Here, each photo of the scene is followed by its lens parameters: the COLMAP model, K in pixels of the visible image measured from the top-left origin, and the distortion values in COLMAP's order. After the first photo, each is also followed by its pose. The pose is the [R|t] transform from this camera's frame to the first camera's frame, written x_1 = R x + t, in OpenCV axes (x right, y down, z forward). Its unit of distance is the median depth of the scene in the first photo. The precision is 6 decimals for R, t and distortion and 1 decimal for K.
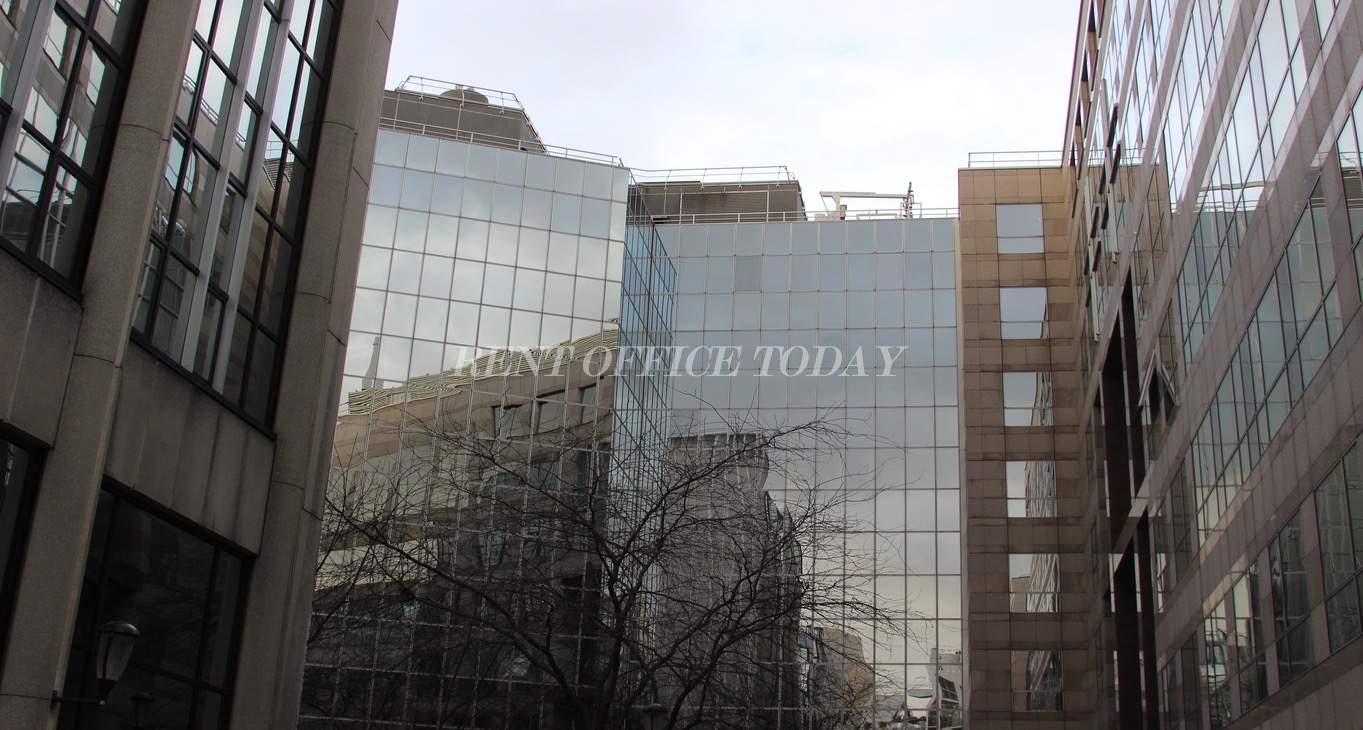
lens RADIAL K [[1407.2, 0, 681.5], [0, 1407.2, 365.0], [0, 0, 1]] dist [-0.162805, -0.001503]
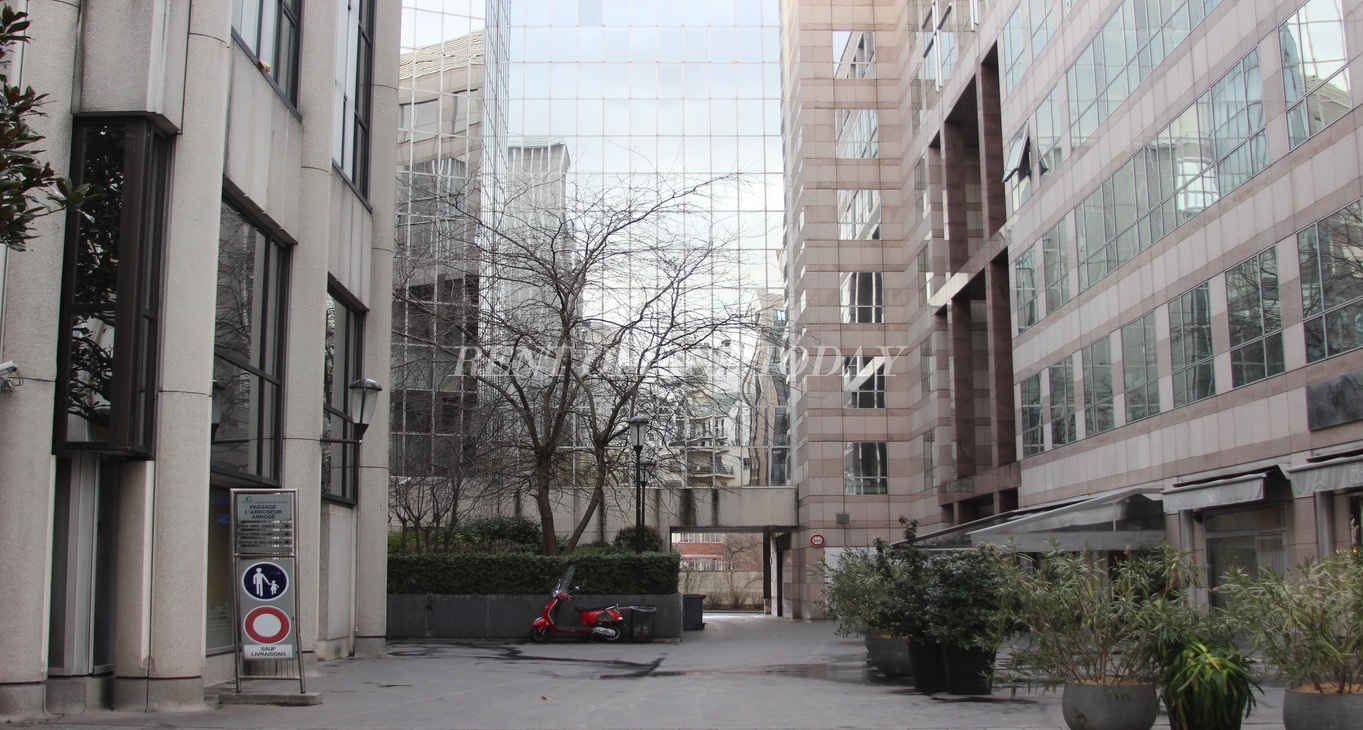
lens RADIAL K [[1407.2, 0, 681.5], [0, 1407.2, 365.0], [0, 0, 1]] dist [-0.162805, -0.001503]
pose [[0.979336, -0.021283, 0.201117, -0.126674], [-0.023403, 0.975840, 0.217231, -0.037102], [-0.200882, -0.217449, 0.955177, -0.089262]]
